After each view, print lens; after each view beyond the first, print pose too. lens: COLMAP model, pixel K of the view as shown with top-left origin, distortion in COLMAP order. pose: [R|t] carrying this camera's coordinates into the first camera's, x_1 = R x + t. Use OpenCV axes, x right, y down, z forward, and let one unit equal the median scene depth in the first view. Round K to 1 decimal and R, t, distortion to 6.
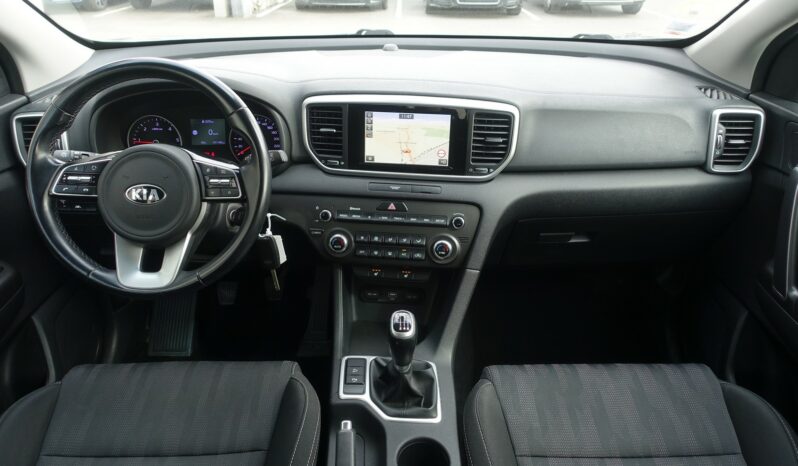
lens RADIAL K [[549.4, 0, 400.4], [0, 549.4, 231.8], [0, 0, 1]] dist [-0.003855, 0.003067]
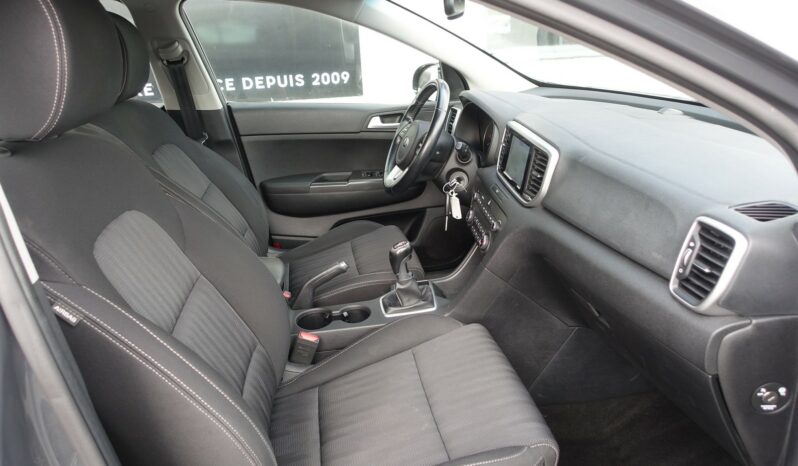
lens RADIAL K [[549.4, 0, 394.6], [0, 549.4, 239.7], [0, 0, 1]] dist [-0.003855, 0.003067]
pose [[0.151214, 0.344474, -0.926538, 1.235187], [-0.449116, 0.858929, 0.246041, -0.194951], [0.880585, 0.378918, 0.284591, 0.444653]]
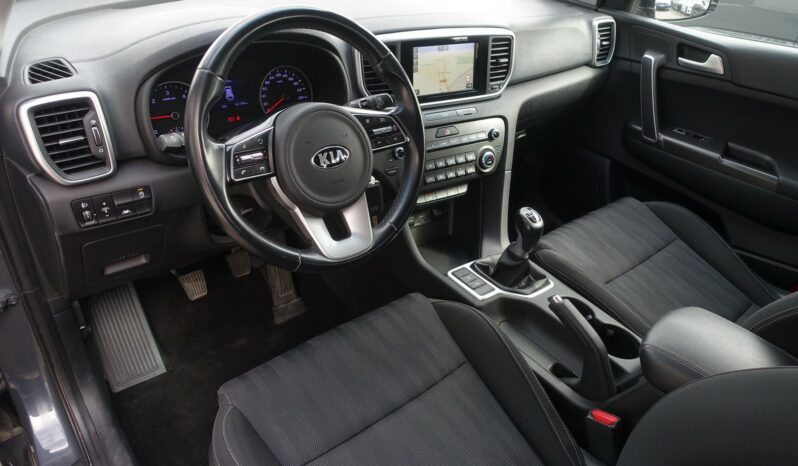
lens RADIAL K [[549.4, 0, 404.4], [0, 549.4, 230.3], [0, 0, 1]] dist [-0.003855, 0.003067]
pose [[0.773526, -0.289142, 0.563963, -0.768836], [0.230280, 0.957271, 0.174941, -0.069573], [-0.590448, -0.005452, 0.807057, 0.151248]]
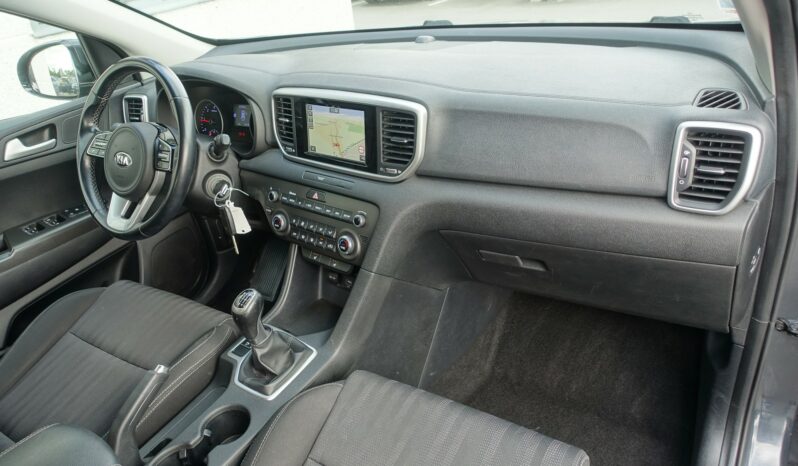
lens RADIAL K [[549.4, 0, 397.4], [0, 549.4, 234.7], [0, 0, 1]] dist [-0.003855, 0.003067]
pose [[0.828108, 0.169855, -0.534216, 0.686888], [-0.154003, 0.985255, 0.074539, -0.075119], [0.539000, 0.020545, 0.842055, 0.202378]]
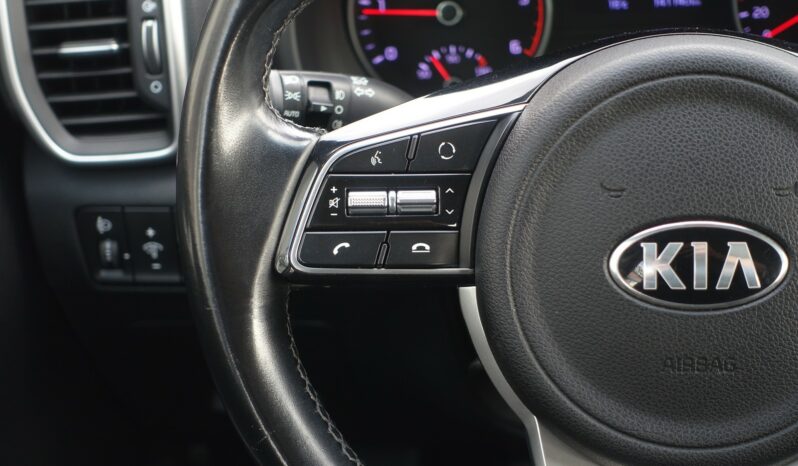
lens RADIAL K [[1455.8, 0, 398.3], [0, 1455.8, 230.8], [0, 0, 1]] dist [-0.132433, 0.000000]
pose [[0.991236, -0.026135, -0.129495, -0.423543], [0.029983, 0.999162, 0.027848, -0.085201], [0.128659, -0.031487, 0.991189, 0.326353]]
